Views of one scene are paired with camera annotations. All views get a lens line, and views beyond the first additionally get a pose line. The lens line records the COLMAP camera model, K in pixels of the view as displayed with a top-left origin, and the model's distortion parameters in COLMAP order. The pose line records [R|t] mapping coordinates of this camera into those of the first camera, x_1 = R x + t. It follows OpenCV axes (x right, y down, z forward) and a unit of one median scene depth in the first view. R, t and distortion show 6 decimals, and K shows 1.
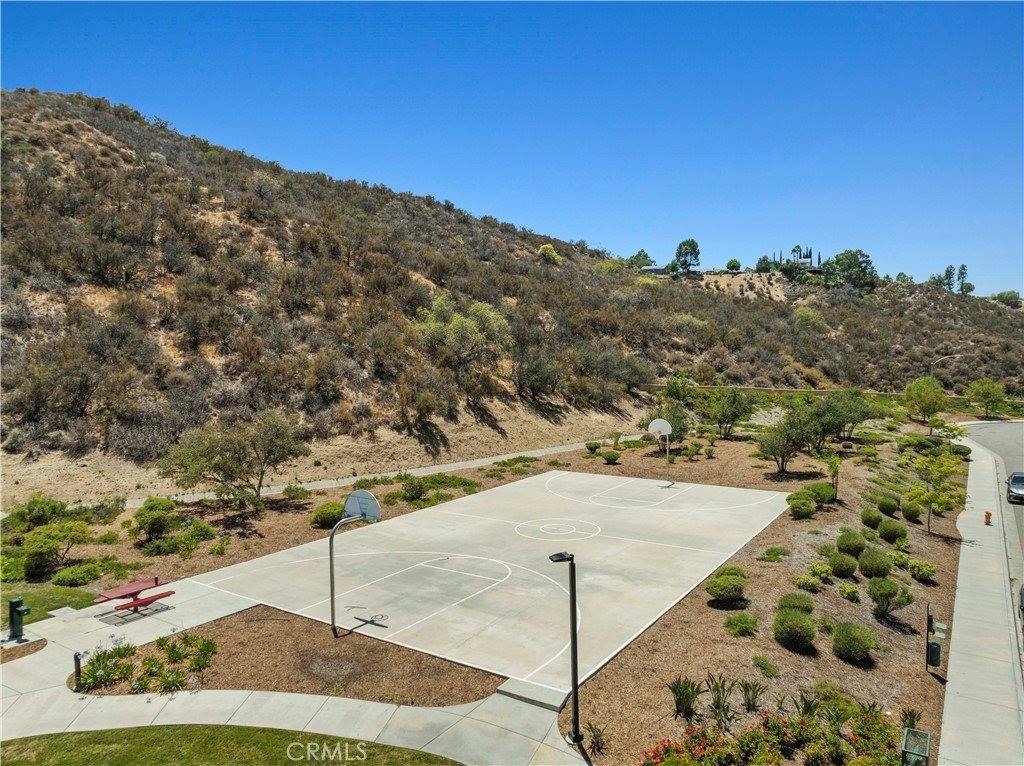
lens RADIAL K [[719.8, 0, 510.2], [0, 719.8, 386.8], [0, 0, 1]] dist [-0.038059, 0.004472]
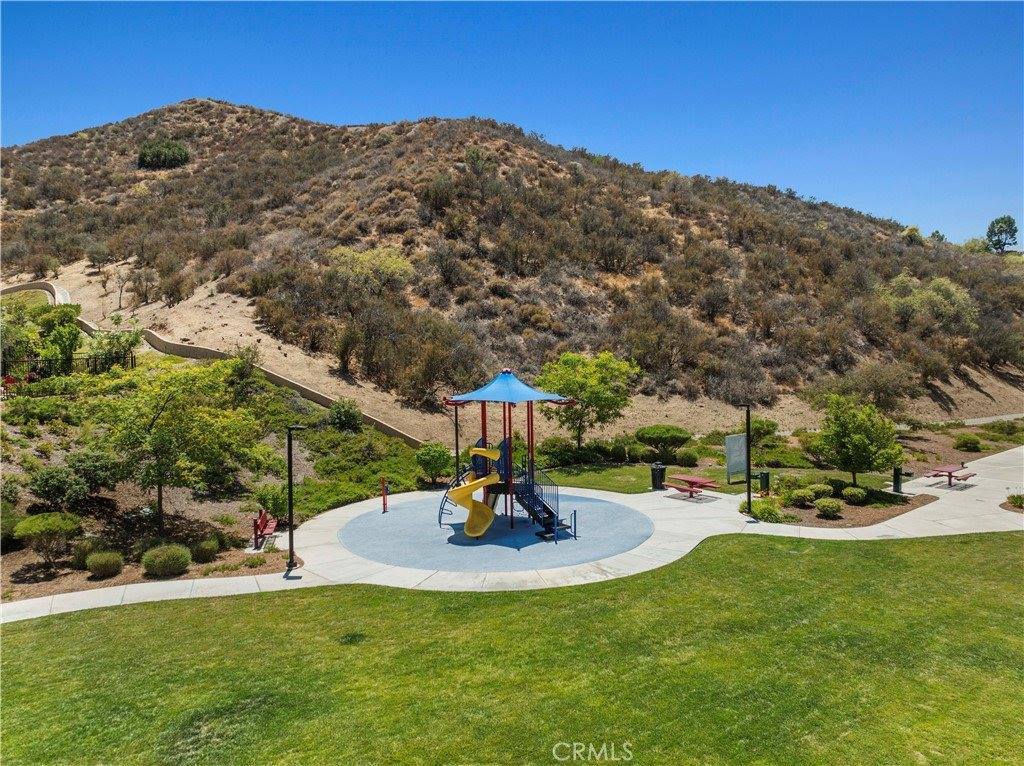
lens RADIAL K [[719.8, 0, 515.8], [0, 719.8, 378.9], [0, 0, 1]] dist [-0.038059, 0.004472]
pose [[0.950519, 0.006879, -0.310590, -0.061801], [-0.008372, 0.999959, -0.003473, 0.008236], [0.310553, 0.005902, 0.950538, -0.039199]]
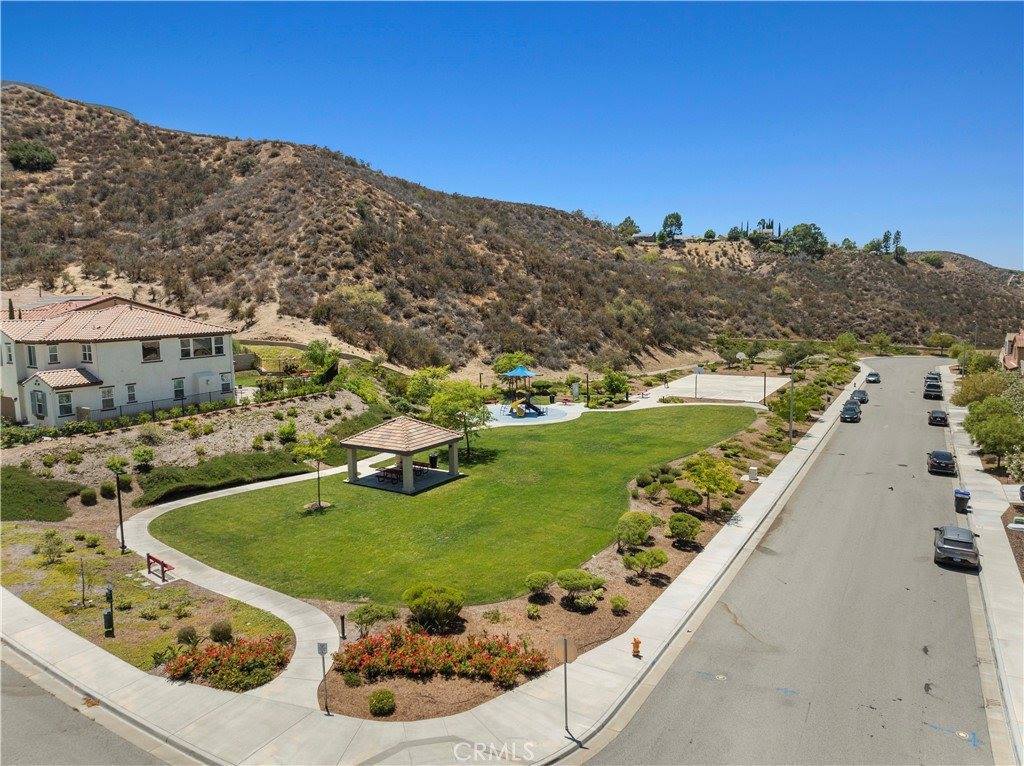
lens RADIAL K [[719.8, 0, 513.1], [0, 719.8, 381.1], [0, 0, 1]] dist [-0.038059, 0.004472]
pose [[0.997962, -0.010297, 0.062977, -0.104854], [0.006275, 0.997948, 0.063722, -0.003179], [-0.063503, -0.063197, 0.995979, -0.210036]]
